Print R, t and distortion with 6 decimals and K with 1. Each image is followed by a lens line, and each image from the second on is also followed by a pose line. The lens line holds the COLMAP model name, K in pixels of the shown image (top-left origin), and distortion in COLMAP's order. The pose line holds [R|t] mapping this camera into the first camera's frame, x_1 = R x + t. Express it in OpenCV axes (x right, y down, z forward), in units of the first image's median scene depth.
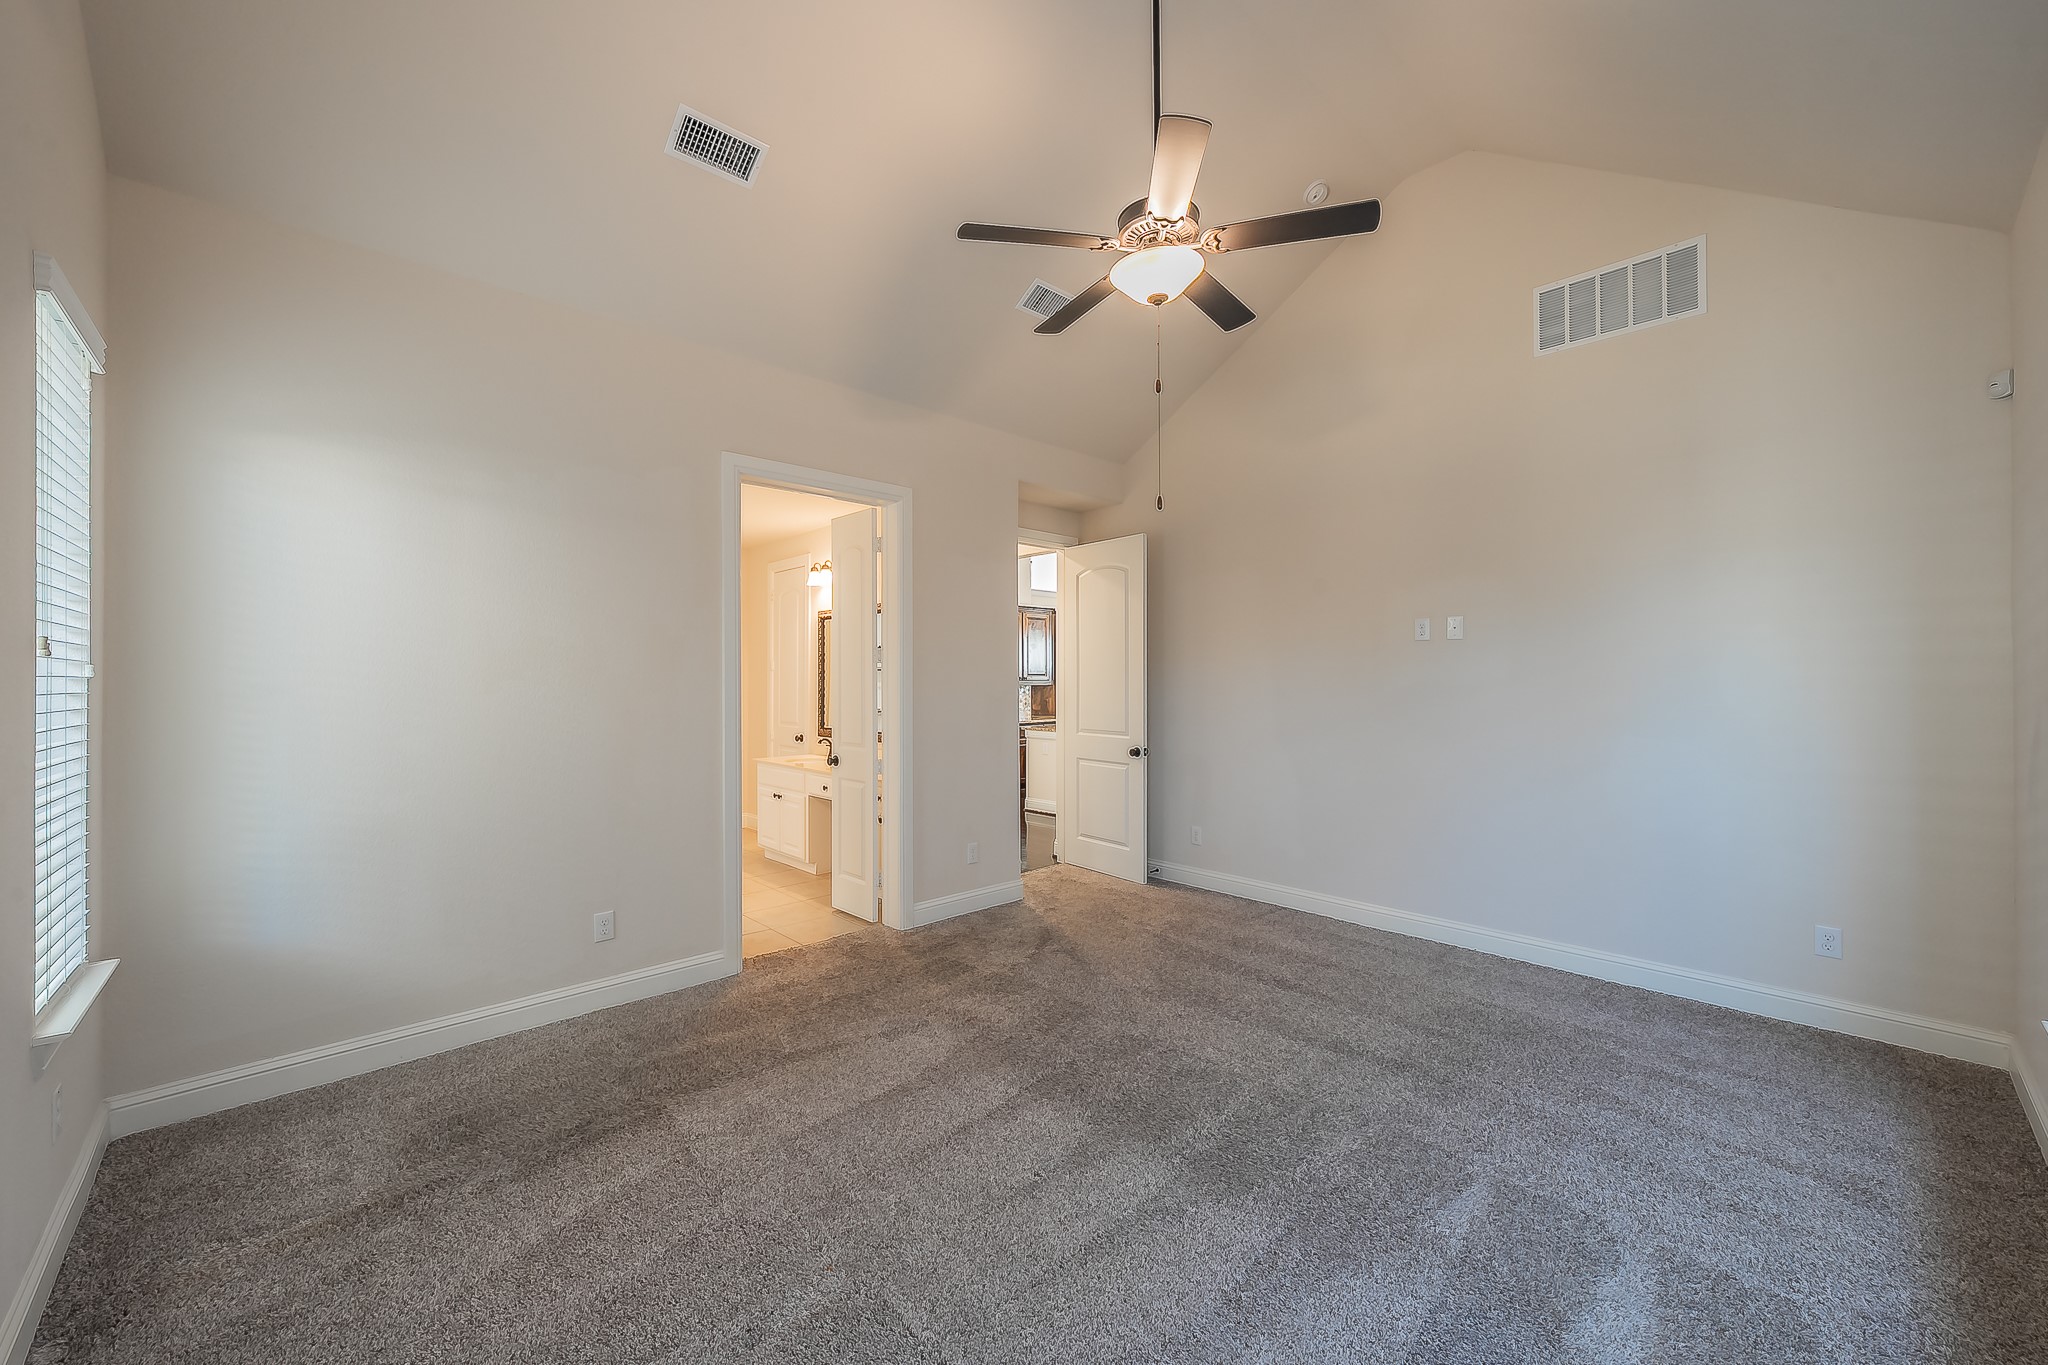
lens RADIAL K [[779.3, 0, 1021.2], [0, 779.3, 676.3], [0, 0, 1]] dist [-0.019579, -0.000176]
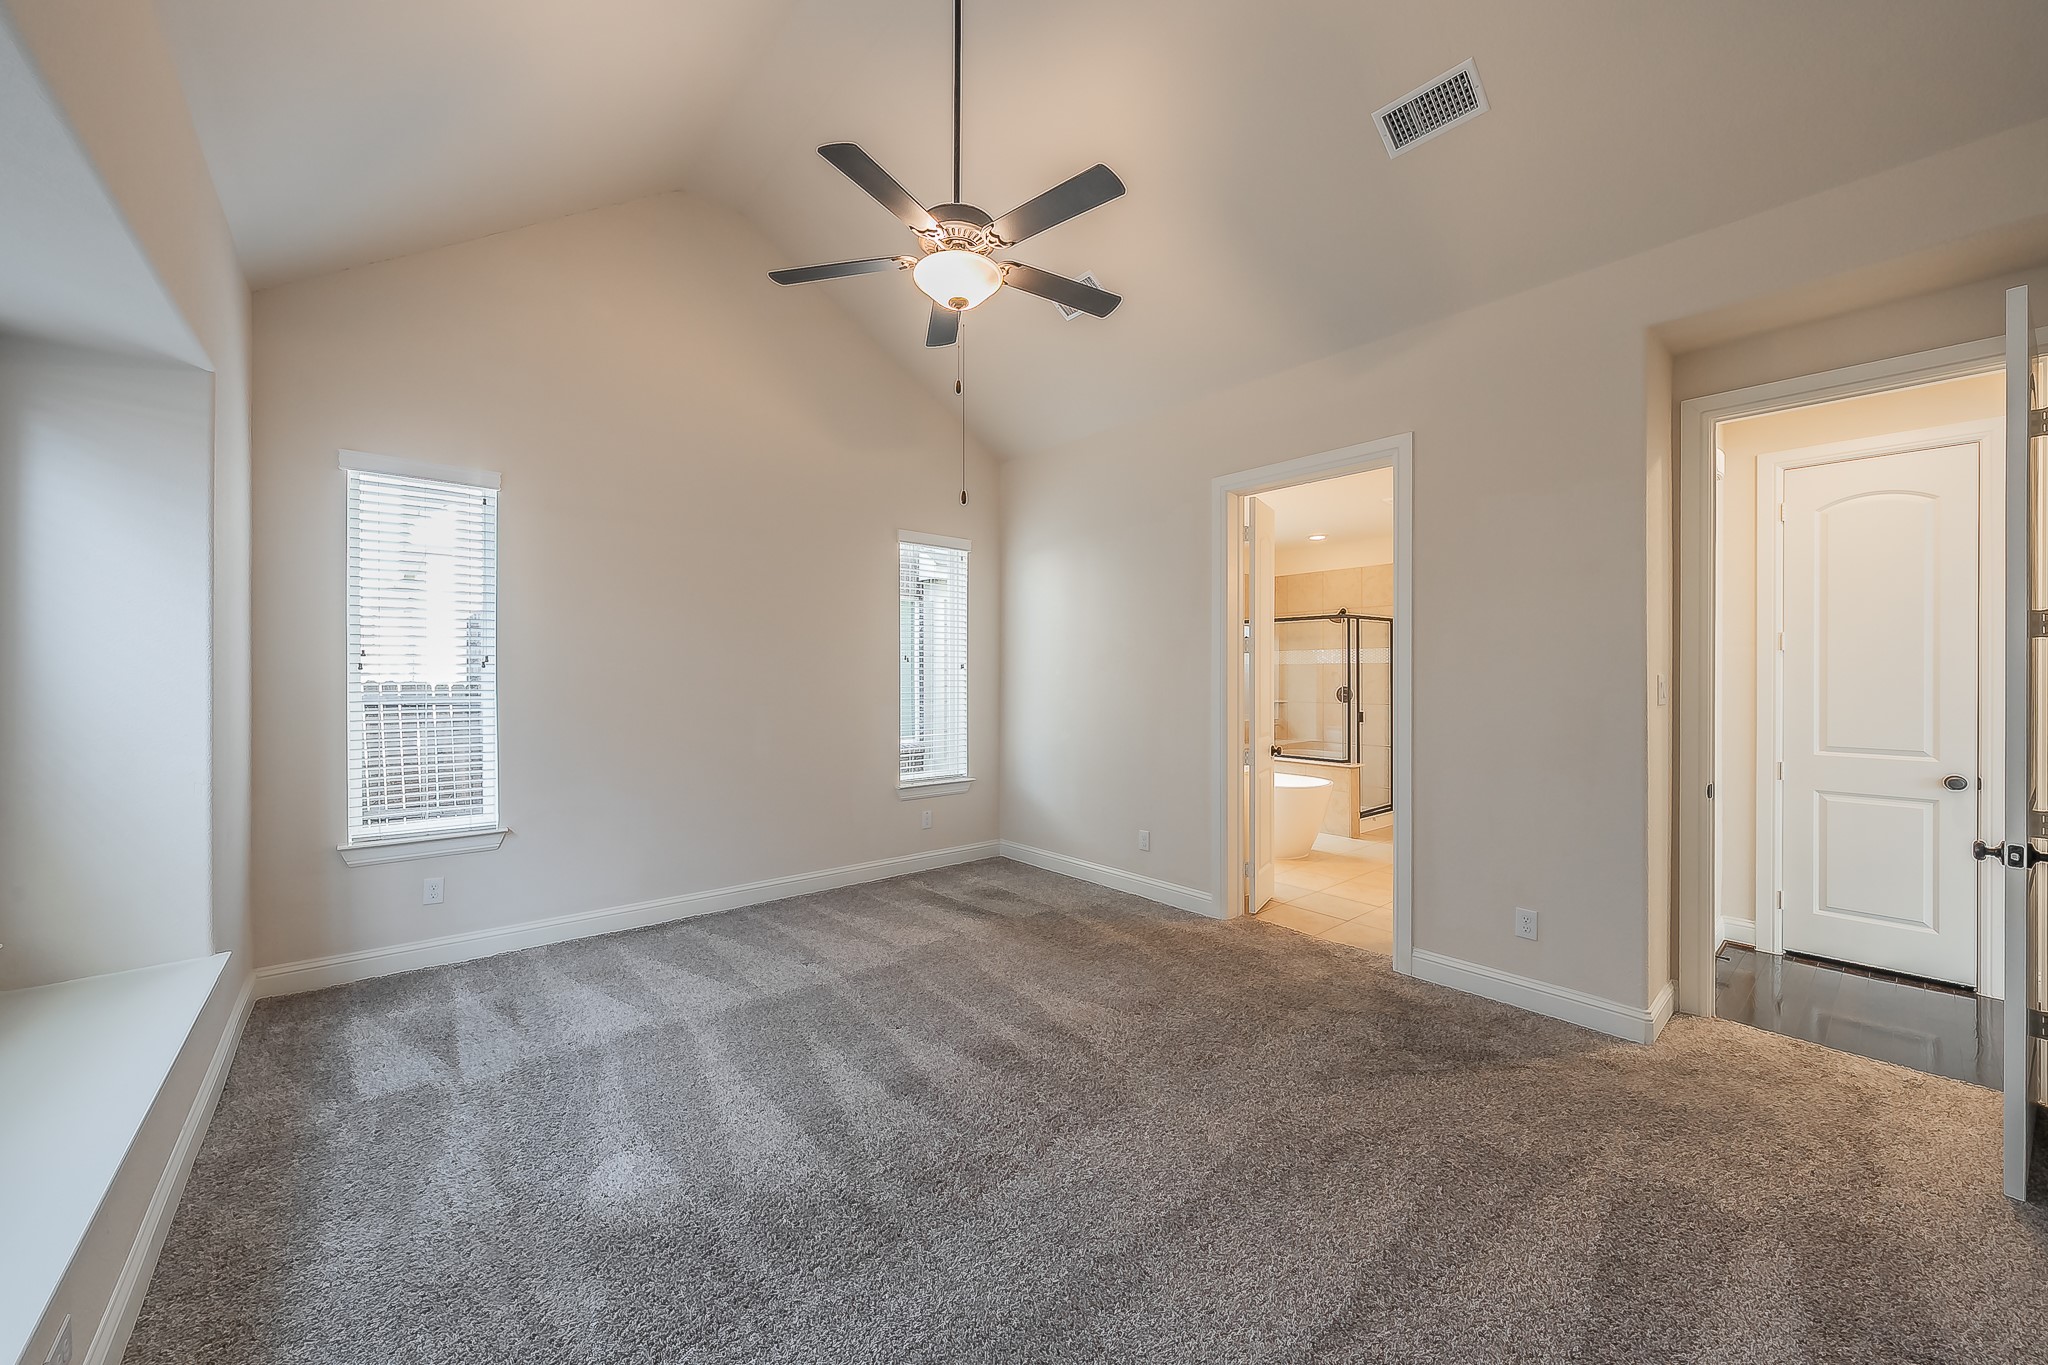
lens RADIAL K [[779.3, 0, 1020.1], [0, 779.3, 682.3], [0, 0, 1]] dist [-0.019579, -0.000176]
pose [[-0.073860, 0.012650, -0.997188, 0.684582], [0.003749, 0.999916, 0.012407, 0.005917], [0.997262, -0.002822, -0.073901, 0.650554]]
